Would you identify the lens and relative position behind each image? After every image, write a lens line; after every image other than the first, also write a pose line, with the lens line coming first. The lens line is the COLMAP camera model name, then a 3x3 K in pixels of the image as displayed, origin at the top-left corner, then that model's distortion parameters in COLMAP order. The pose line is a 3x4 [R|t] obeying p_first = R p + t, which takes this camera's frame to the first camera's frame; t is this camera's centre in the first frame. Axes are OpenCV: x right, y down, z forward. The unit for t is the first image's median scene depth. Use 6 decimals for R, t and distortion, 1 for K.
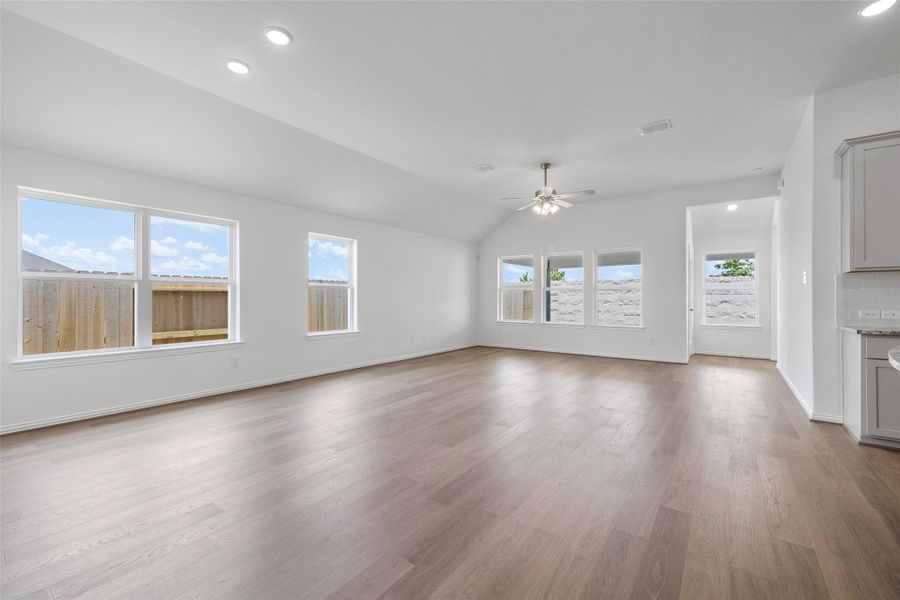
lens RADIAL K [[378.3, 0, 450.9], [0, 378.3, 297.6], [0, 0, 1]] dist [0.001927, 0.000781]
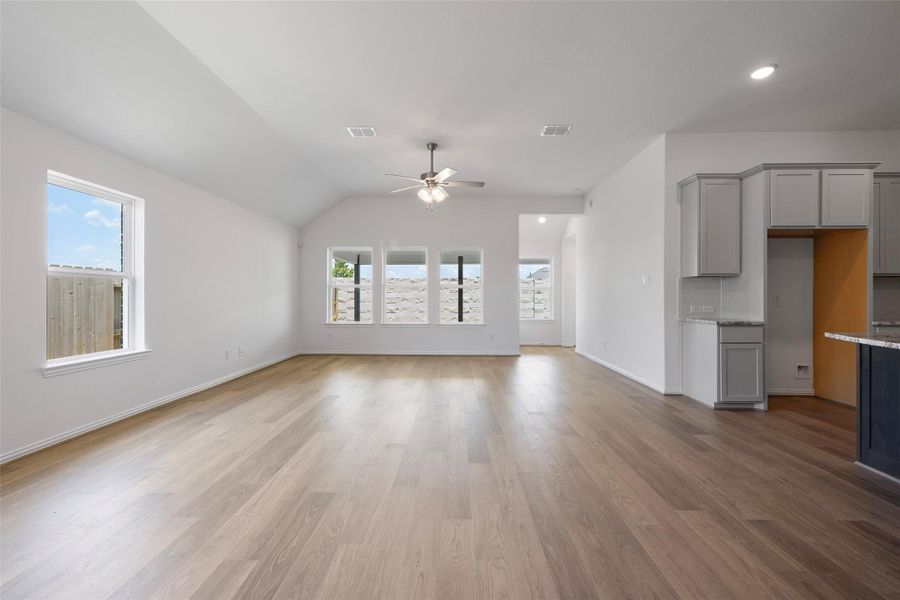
lens RADIAL K [[378.3, 0, 448.5], [0, 378.3, 296.3], [0, 0, 1]] dist [0.001927, 0.000781]
pose [[0.819314, 0.000883, 0.573344, -0.222965], [-0.002662, 0.999994, 0.002265, -0.000825], [-0.573338, -0.003382, 0.819312, 0.251391]]
